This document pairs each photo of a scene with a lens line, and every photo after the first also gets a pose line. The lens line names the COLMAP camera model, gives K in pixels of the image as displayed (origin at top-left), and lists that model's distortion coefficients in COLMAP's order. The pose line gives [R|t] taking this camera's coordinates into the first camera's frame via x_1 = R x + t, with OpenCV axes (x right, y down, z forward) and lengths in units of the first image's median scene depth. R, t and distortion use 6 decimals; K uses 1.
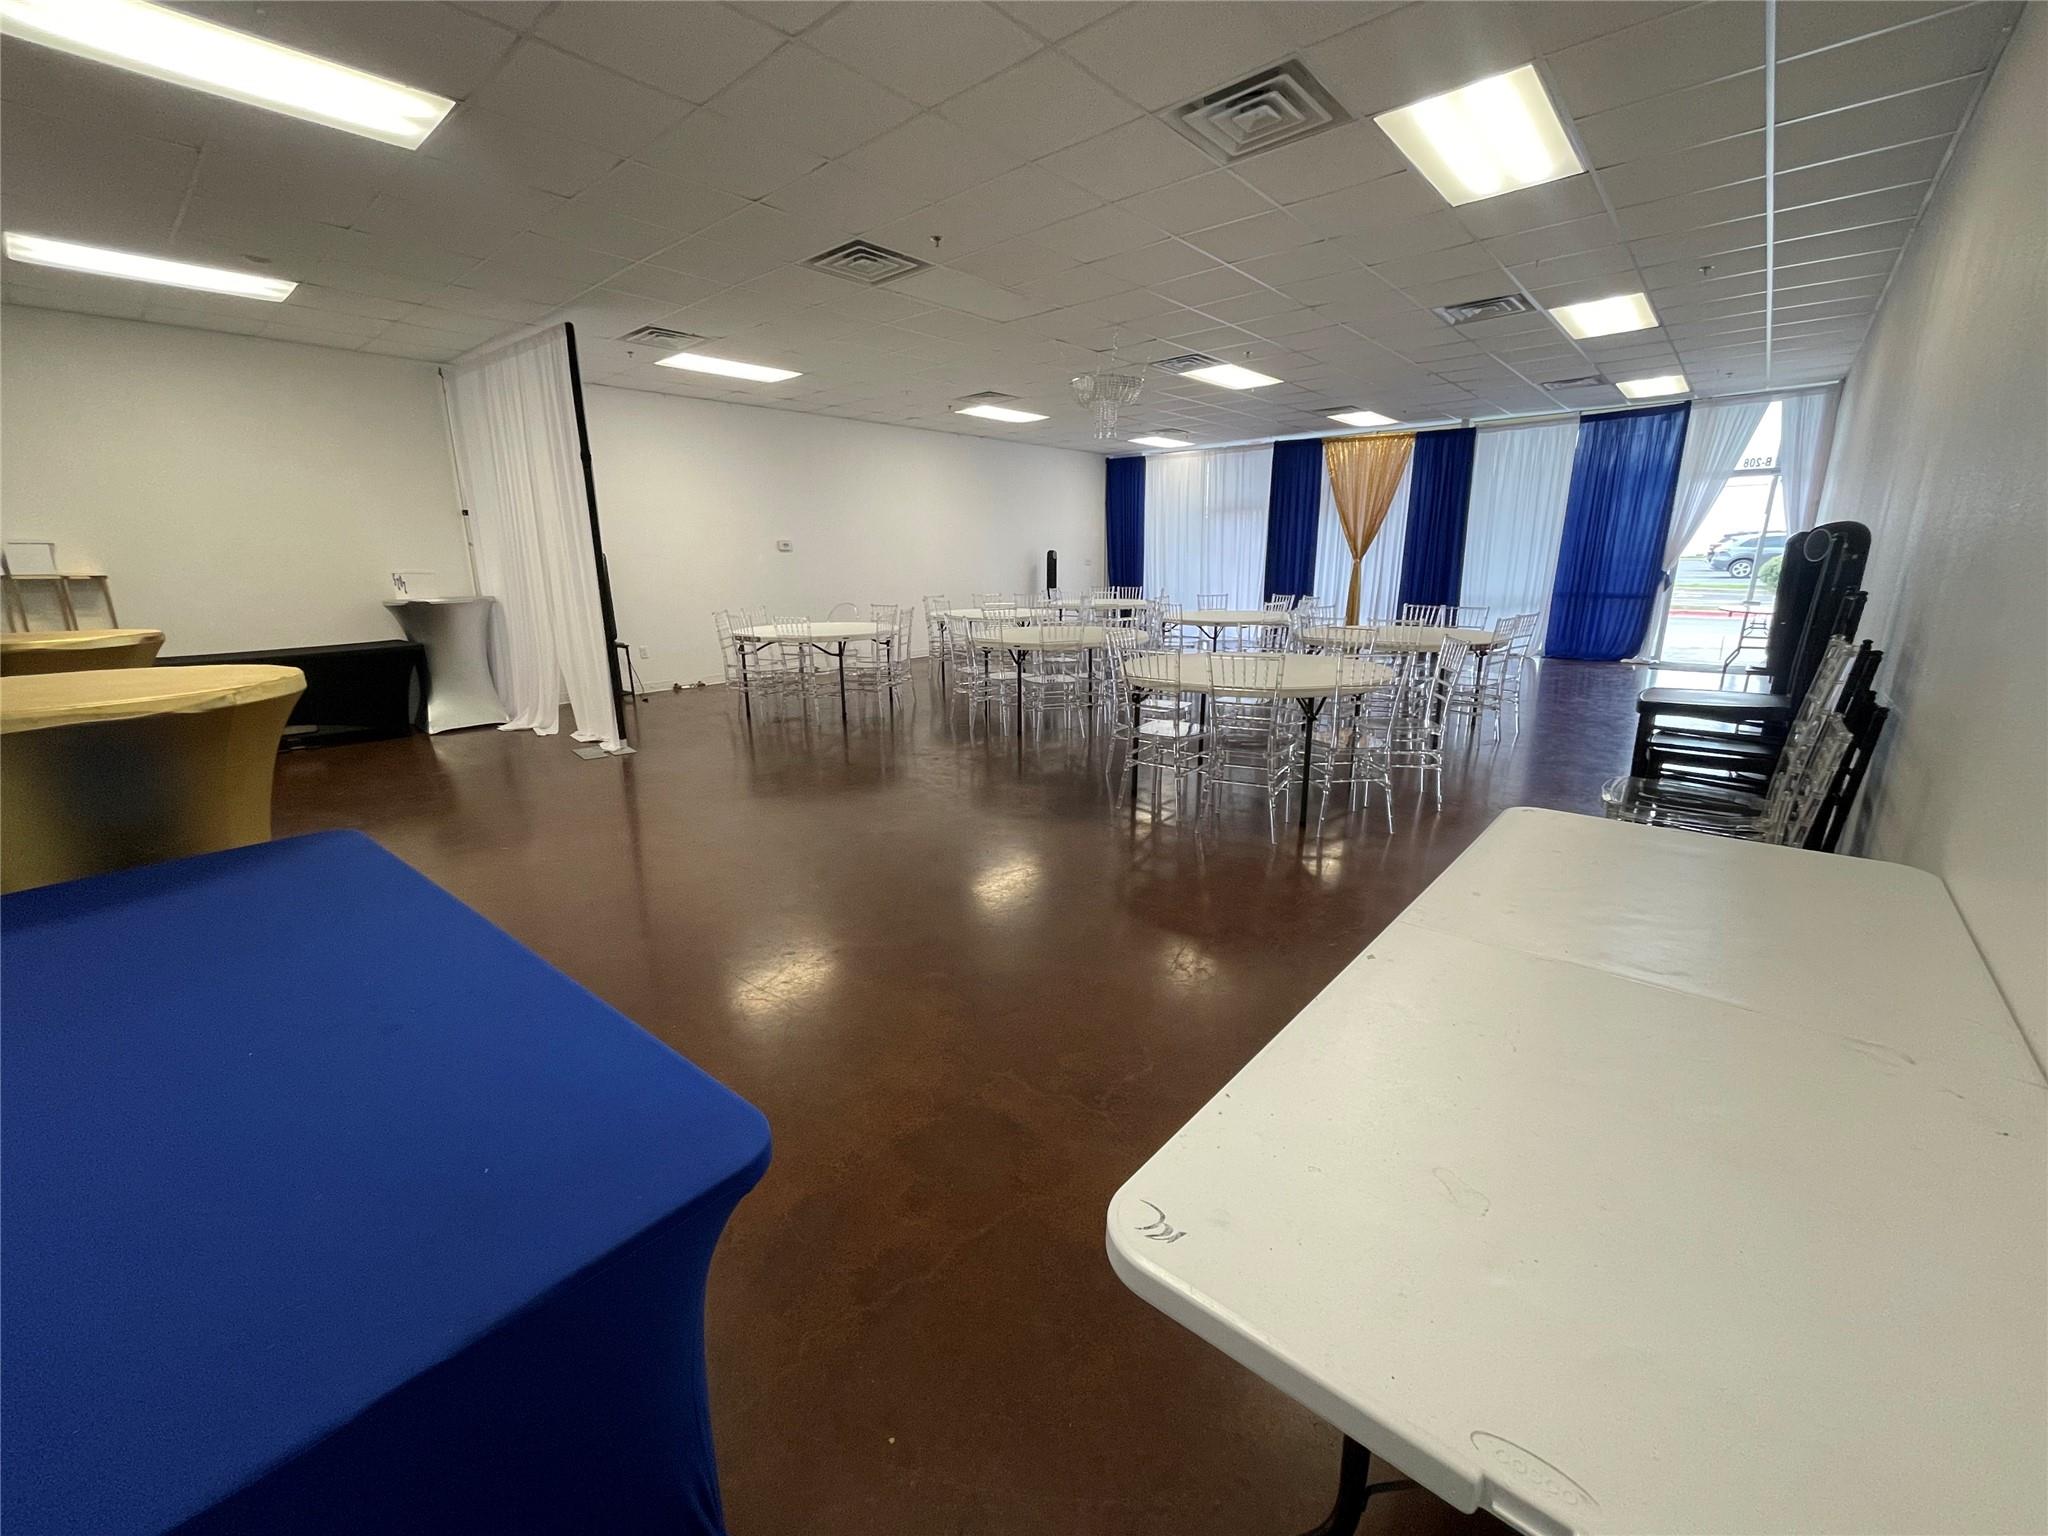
lens RADIAL K [[825.5, 0, 1020.5], [0, 825.5, 757.4], [0, 0, 1]] dist [-0.004420, -0.000602]
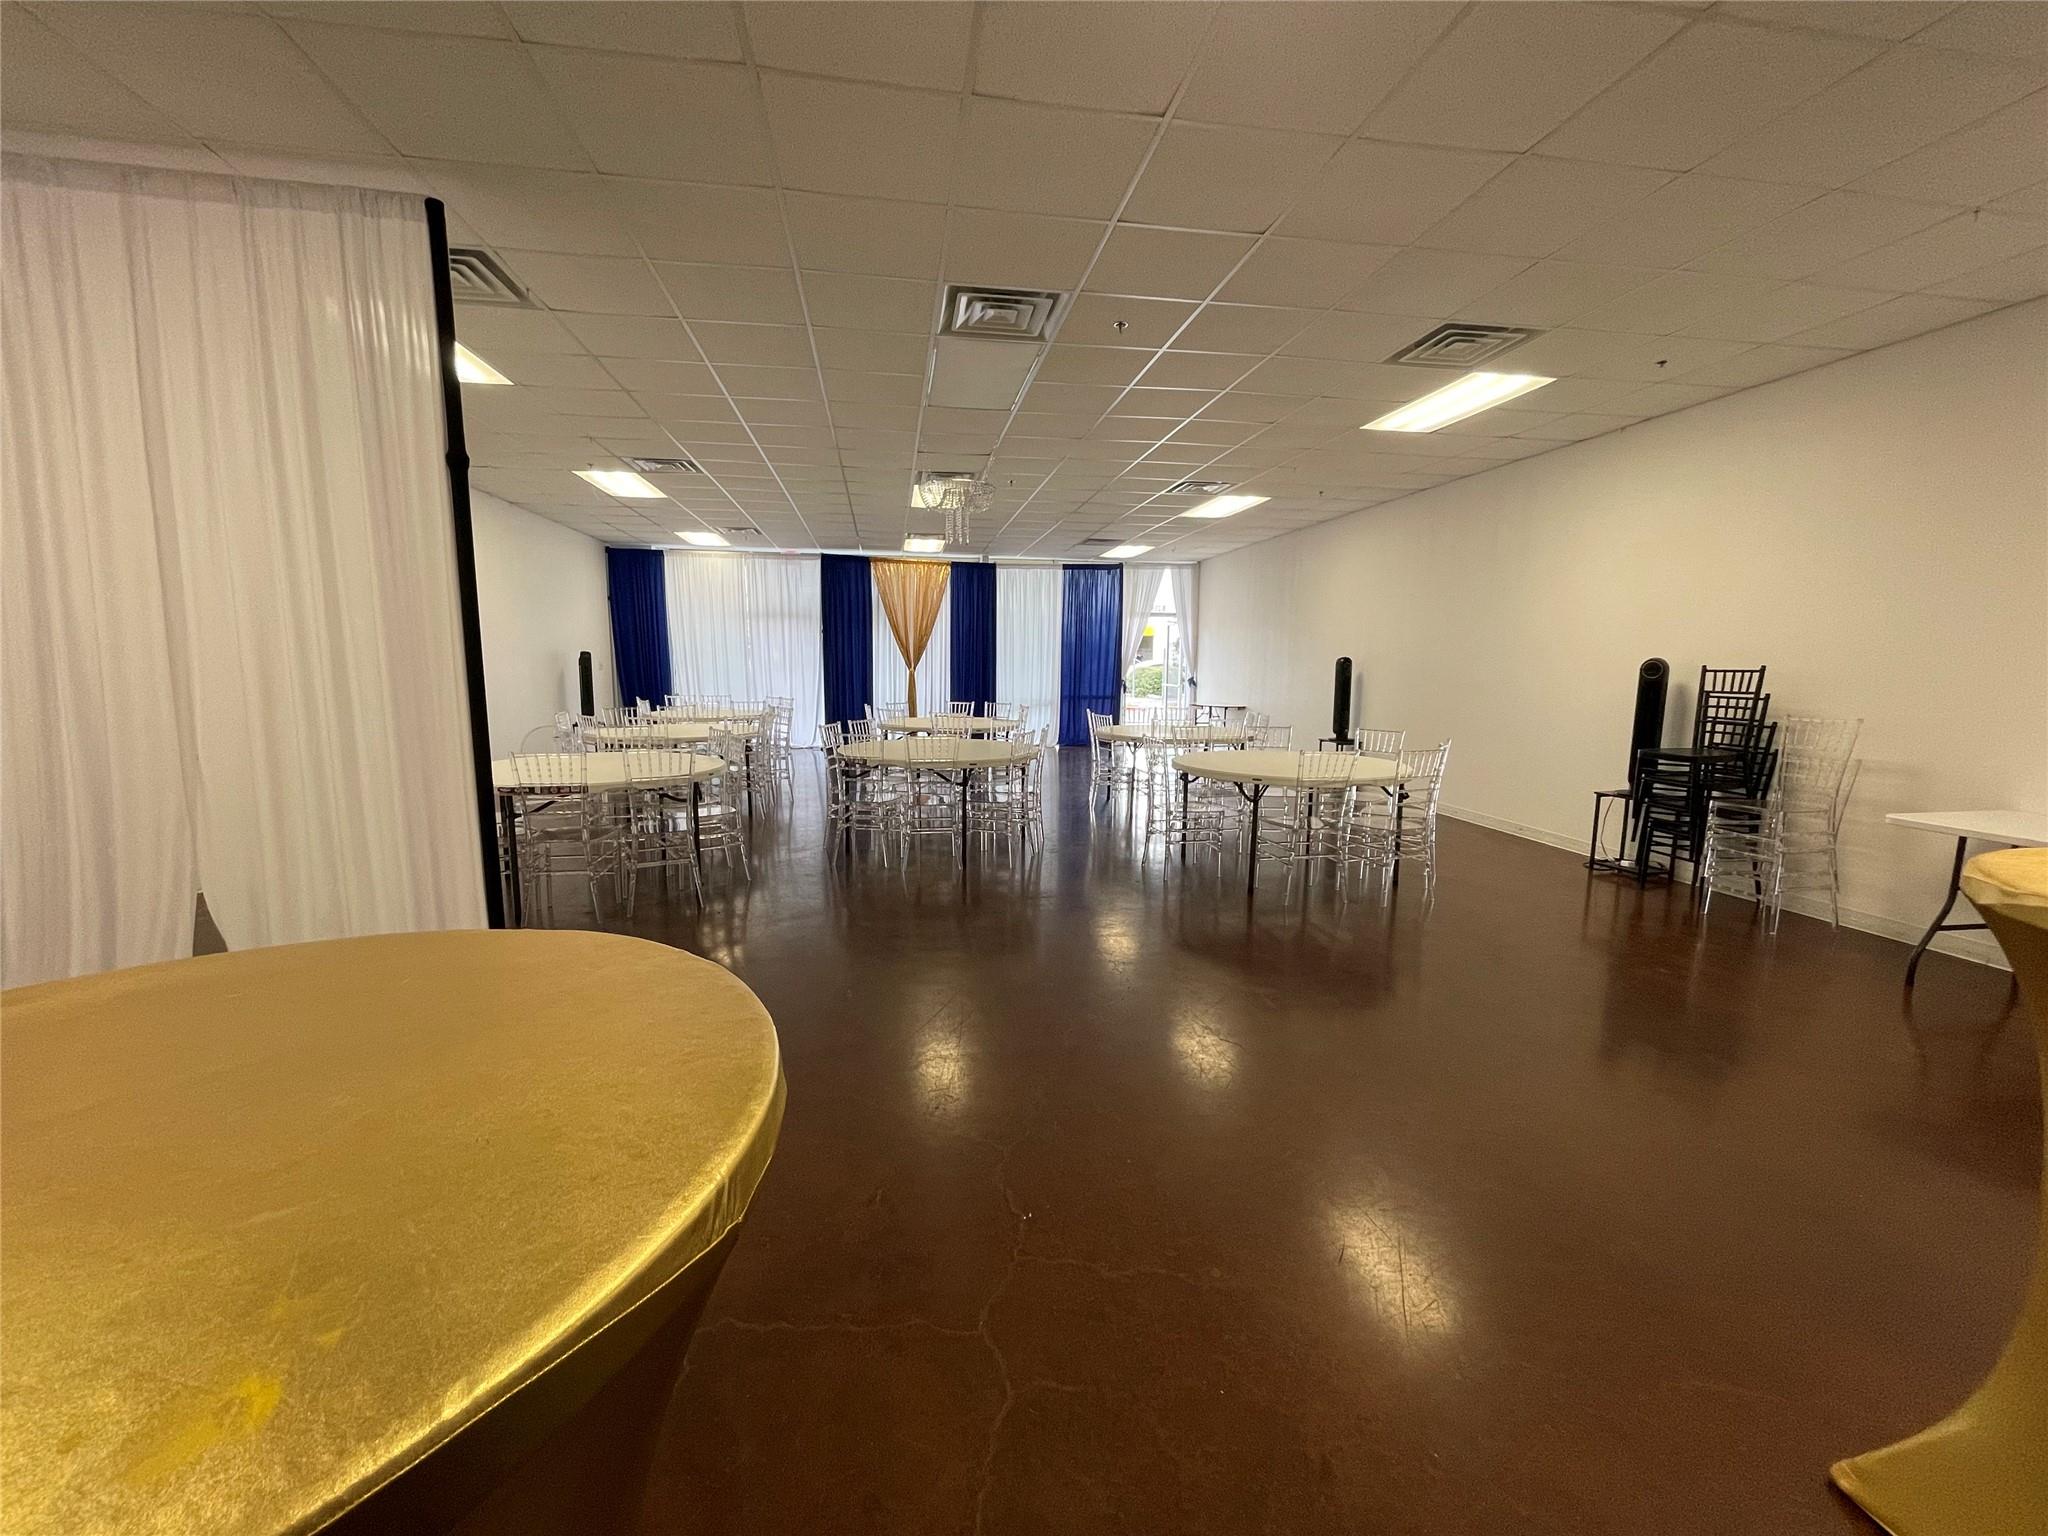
lens RADIAL K [[825.5, 0, 1025.3], [0, 825.5, 776.1], [0, 0, 1]] dist [-0.004420, -0.000602]
pose [[0.633458, -0.088309, 0.768721, -0.349375], [0.168251, 0.985416, -0.025443, -0.048999], [-0.755263, 0.145455, 0.639078, 0.214739]]
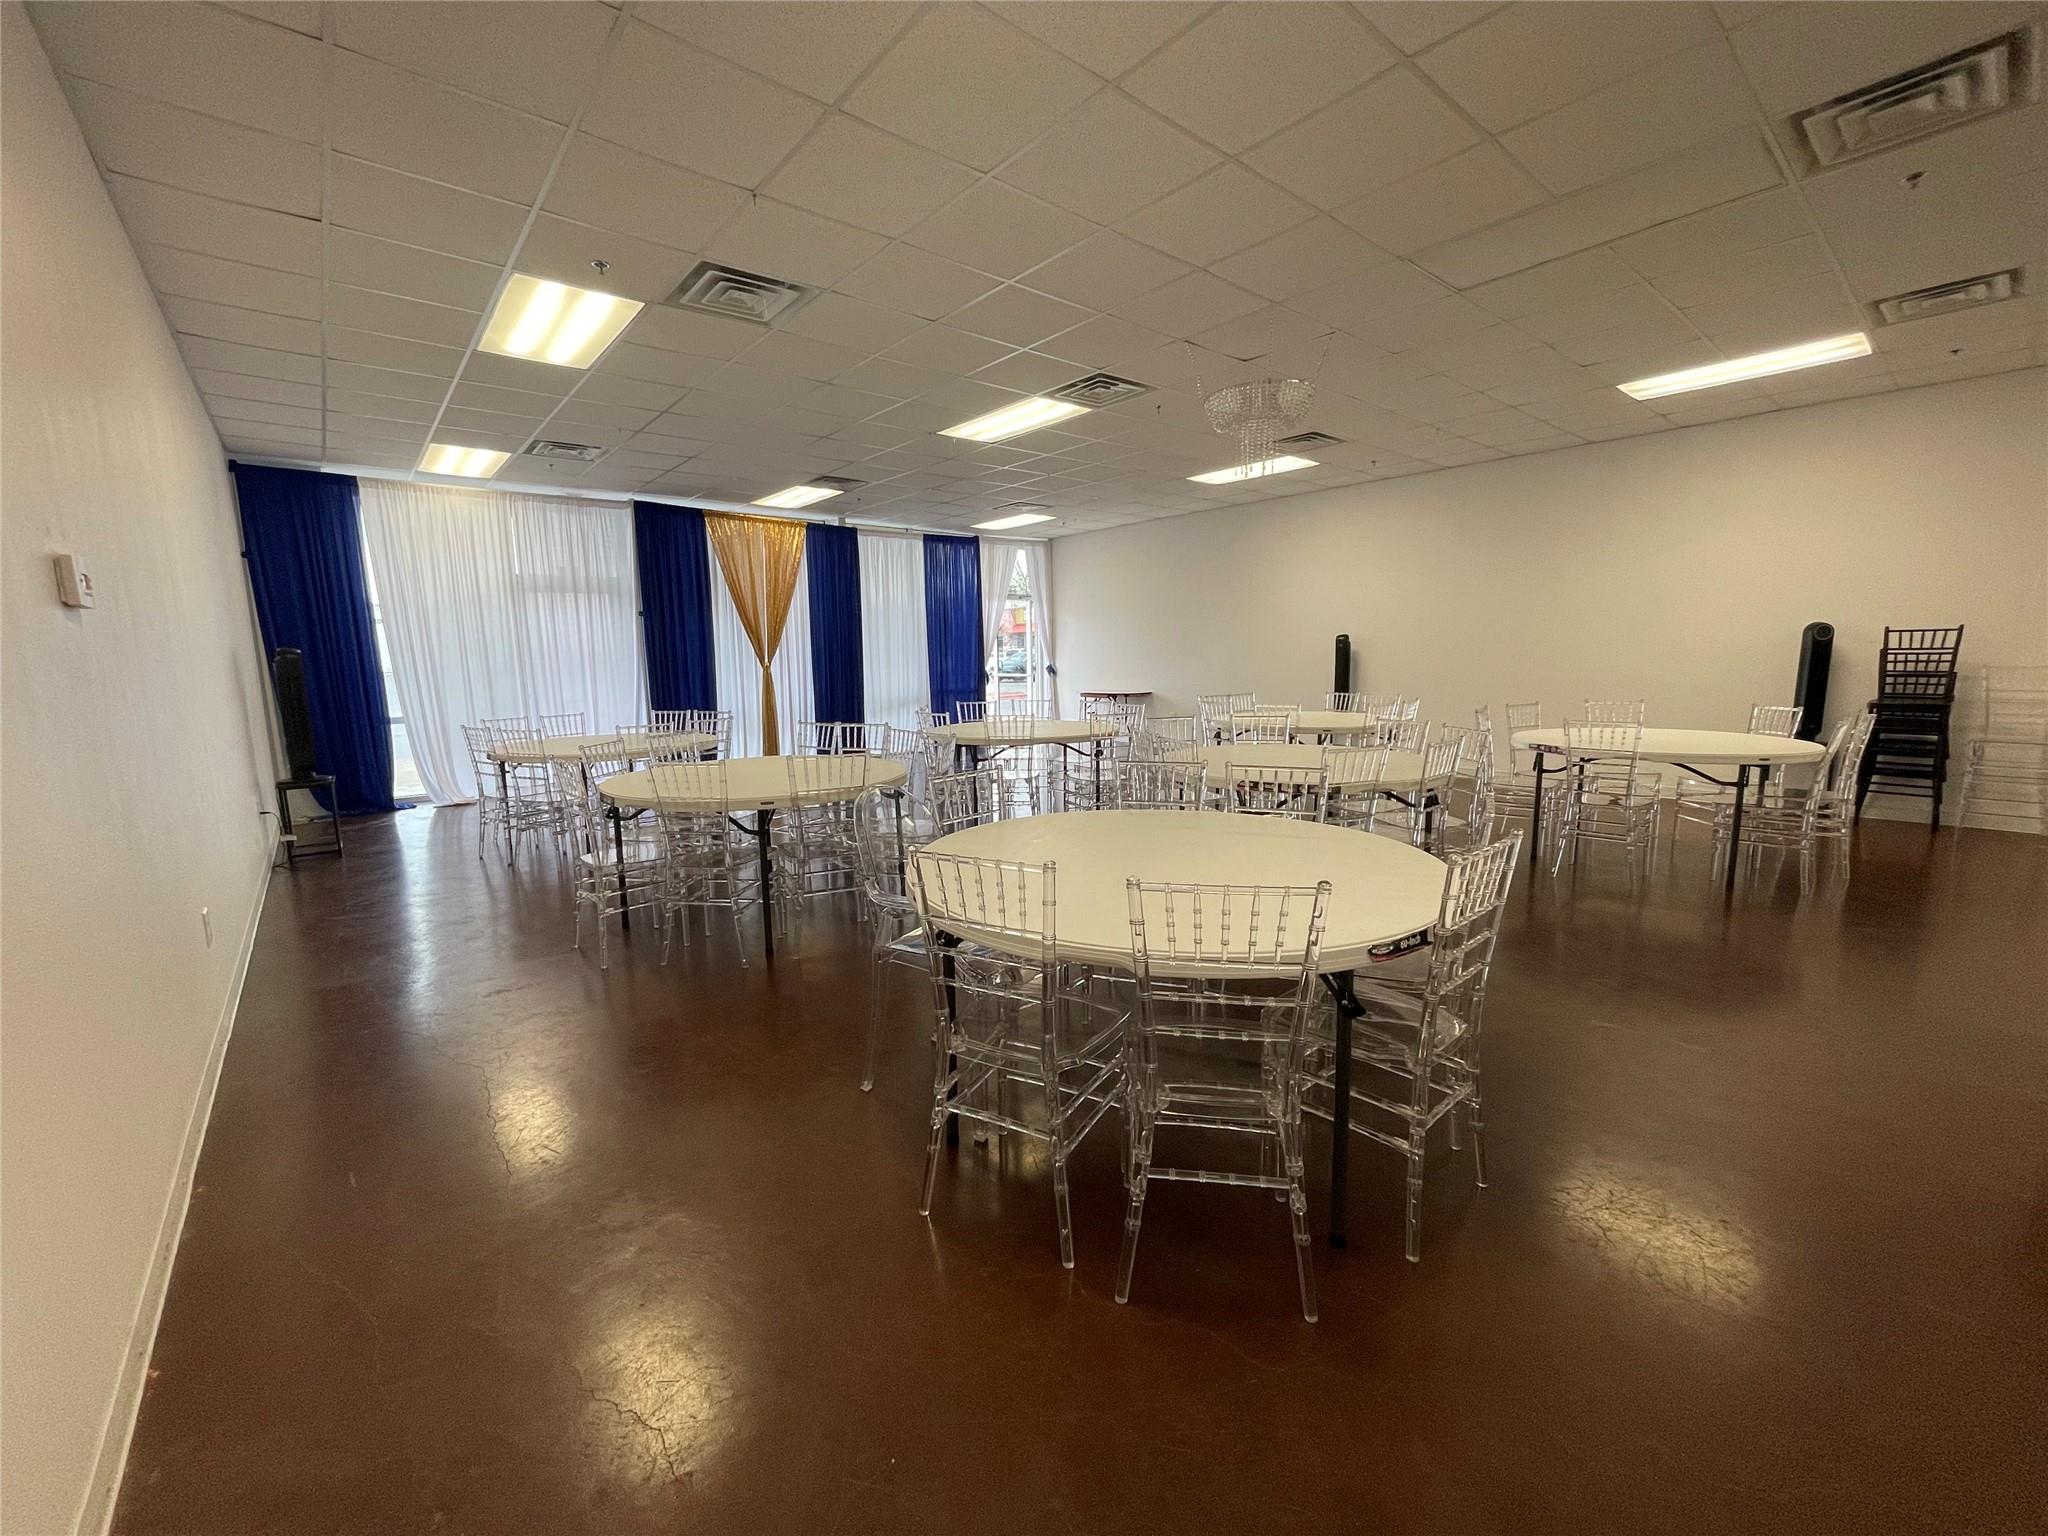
lens RADIAL K [[825.5, 0, 1027.9], [0, 825.5, 780.3], [0, 0, 1]] dist [-0.004420, -0.000602]
pose [[0.154248, -0.140363, 0.978011, -0.366740], [0.252766, 0.962524, 0.098275, -0.147652], [-0.955153, 0.232049, 0.183946, 0.638224]]
